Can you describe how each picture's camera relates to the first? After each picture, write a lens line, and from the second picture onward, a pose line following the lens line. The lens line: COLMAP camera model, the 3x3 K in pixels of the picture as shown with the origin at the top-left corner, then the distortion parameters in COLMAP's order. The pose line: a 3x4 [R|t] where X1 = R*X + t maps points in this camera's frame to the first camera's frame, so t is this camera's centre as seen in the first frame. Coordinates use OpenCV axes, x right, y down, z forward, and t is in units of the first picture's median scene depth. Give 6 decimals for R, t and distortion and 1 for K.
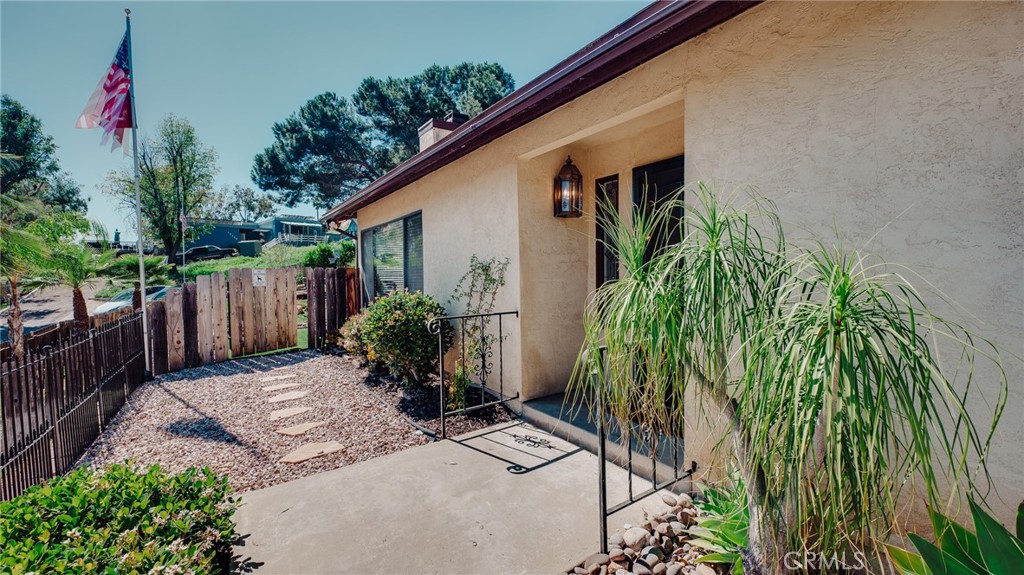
lens RADIAL K [[397.1, 0, 512.0], [0, 397.1, 287.5], [0, 0, 1]] dist [0.000397, -0.000114]
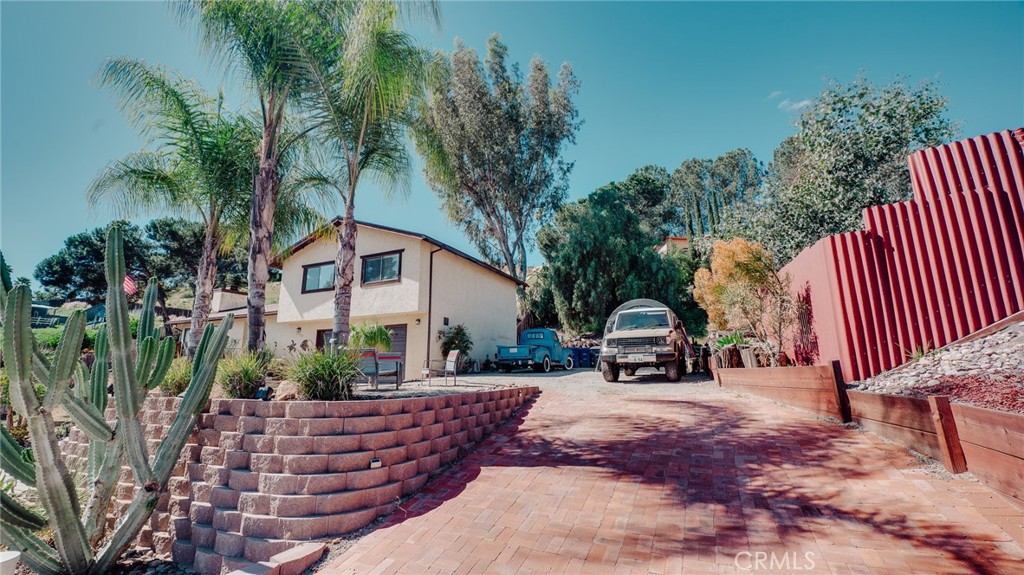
lens RADIAL K [[397.1, 0, 512.0], [0, 397.1, 287.5], [0, 0, 1]] dist [0.000397, -0.000114]
pose [[0.863449, 0.107337, 0.492884, 0.045217], [0.013396, 0.971875, -0.235116, 0.071069], [-0.504258, 0.209613, 0.837727, -0.675061]]
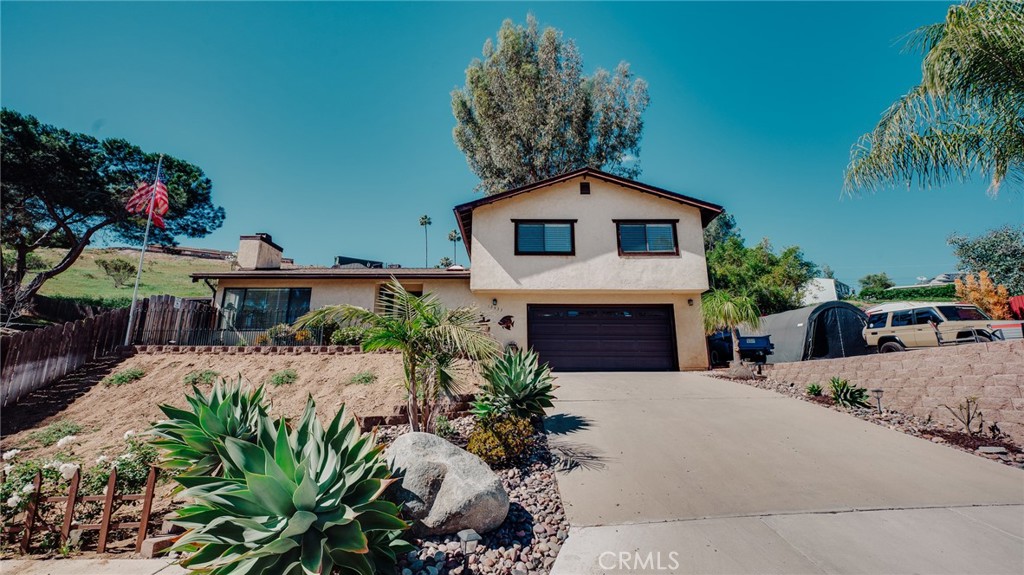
lens RADIAL K [[397.1, 0, 512.0], [0, 397.1, 287.5], [0, 0, 1]] dist [0.000397, -0.000114]
pose [[0.571529, 0.215383, 0.791811, -0.272561], [0.018060, 0.961403, -0.274550, 0.096468], [-0.820383, 0.171213, 0.545580, -0.276153]]
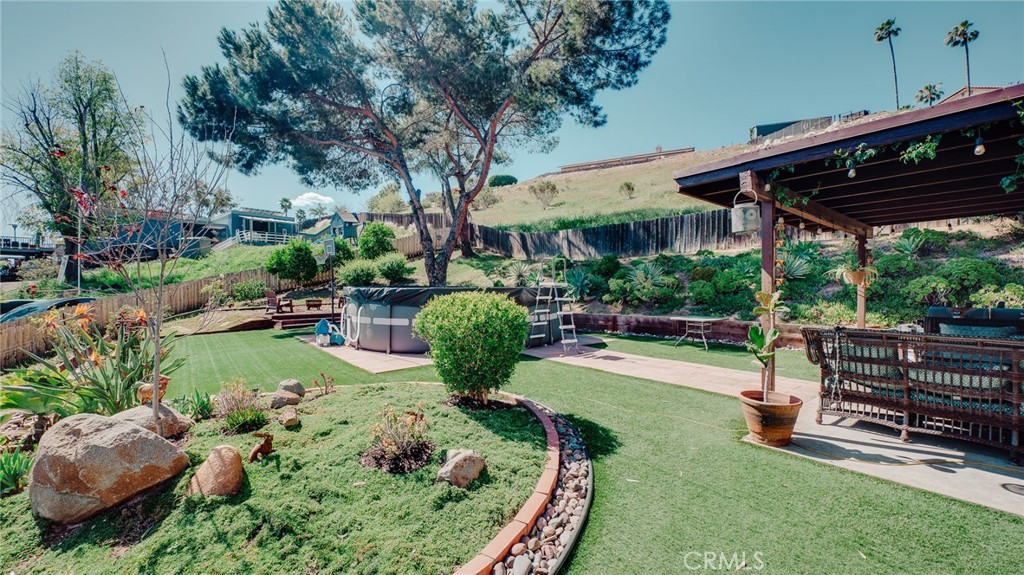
lens RADIAL K [[397.1, 0, 512.0], [0, 397.1, 287.5], [0, 0, 1]] dist [0.000397, -0.000114]
pose [[0.997751, 0.013023, 0.065757, -0.158541], [-0.011135, 0.999517, -0.029002, -0.012680], [-0.066103, 0.028205, 0.997414, 0.309518]]
